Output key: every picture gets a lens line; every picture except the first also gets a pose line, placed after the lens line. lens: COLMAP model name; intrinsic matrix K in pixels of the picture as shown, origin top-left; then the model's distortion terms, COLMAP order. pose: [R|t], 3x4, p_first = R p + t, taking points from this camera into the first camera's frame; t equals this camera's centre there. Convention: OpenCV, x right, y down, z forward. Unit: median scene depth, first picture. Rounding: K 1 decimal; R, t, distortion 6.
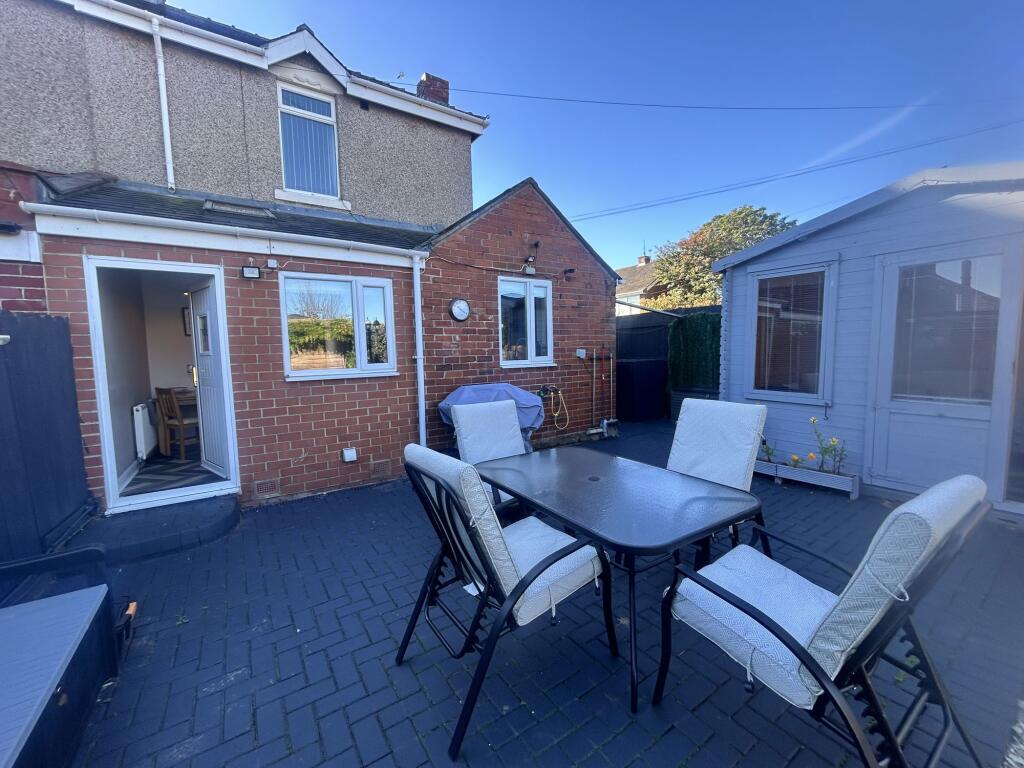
lens RADIAL K [[413.3, 0, 509.0], [0, 413.3, 381.4], [0, 0, 1]] dist [0.006161, -0.001263]
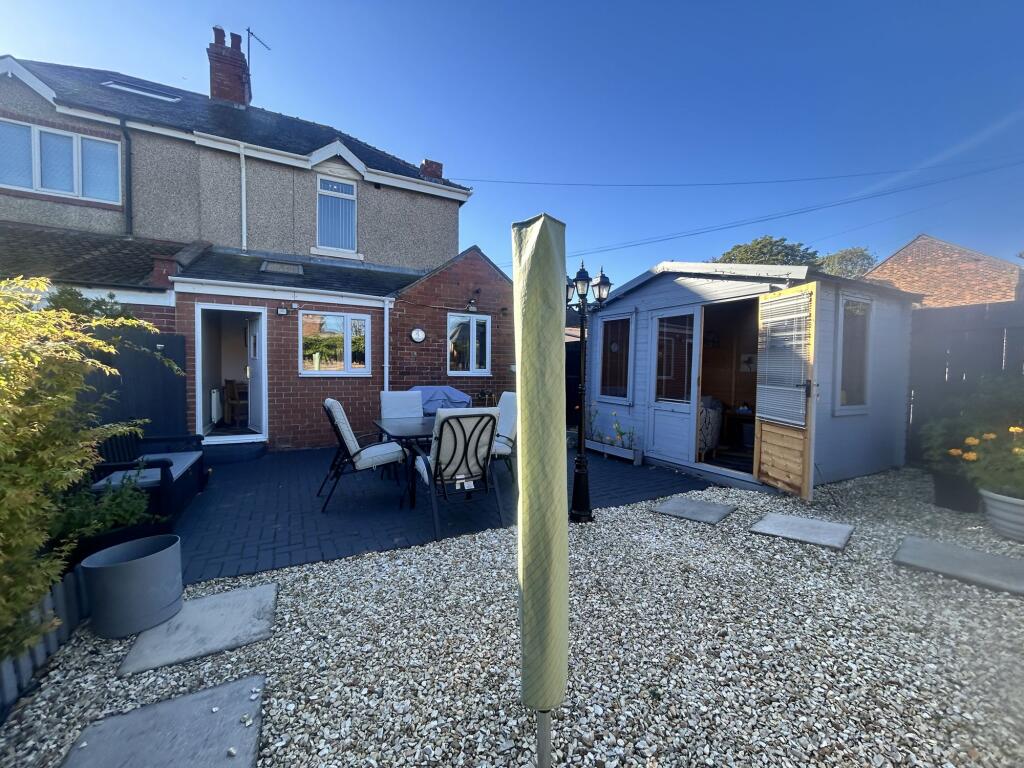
lens RADIAL K [[413.3, 0, 508.0], [0, 413.3, 381.1], [0, 0, 1]] dist [0.006161, -0.001263]
pose [[0.993934, 0.038962, -0.102845, 0.354195], [-0.043632, 0.998098, -0.043561, 0.041224], [0.100952, 0.047784, 0.993743, -0.425468]]
